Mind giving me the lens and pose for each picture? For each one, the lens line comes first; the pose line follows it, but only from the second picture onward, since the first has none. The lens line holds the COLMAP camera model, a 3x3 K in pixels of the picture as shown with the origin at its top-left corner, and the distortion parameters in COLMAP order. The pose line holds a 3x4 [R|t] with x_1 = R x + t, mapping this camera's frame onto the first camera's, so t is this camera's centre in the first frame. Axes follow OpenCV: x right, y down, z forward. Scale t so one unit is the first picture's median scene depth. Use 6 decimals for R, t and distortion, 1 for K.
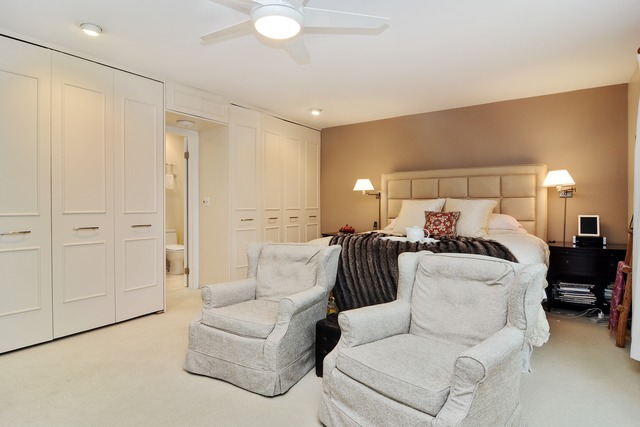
lens RADIAL K [[348.3, 0, 317.5], [0, 348.3, 208.2], [0, 0, 1]] dist [-0.004302, -0.014325]
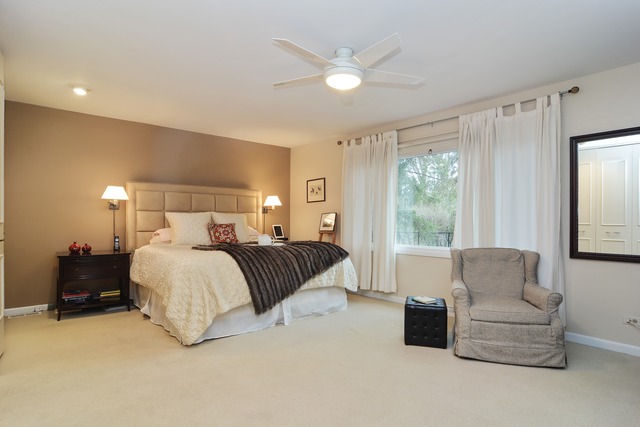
lens RADIAL K [[348.3, 0, 317.5], [0, 348.3, 208.2], [0, 0, 1]] dist [-0.004302, -0.014325]
pose [[0.251429, 0.033121, 0.967309, -0.713263], [-0.000280, 0.999417, -0.034148, -0.001020], [-0.967876, 0.008314, 0.251292, 0.385443]]
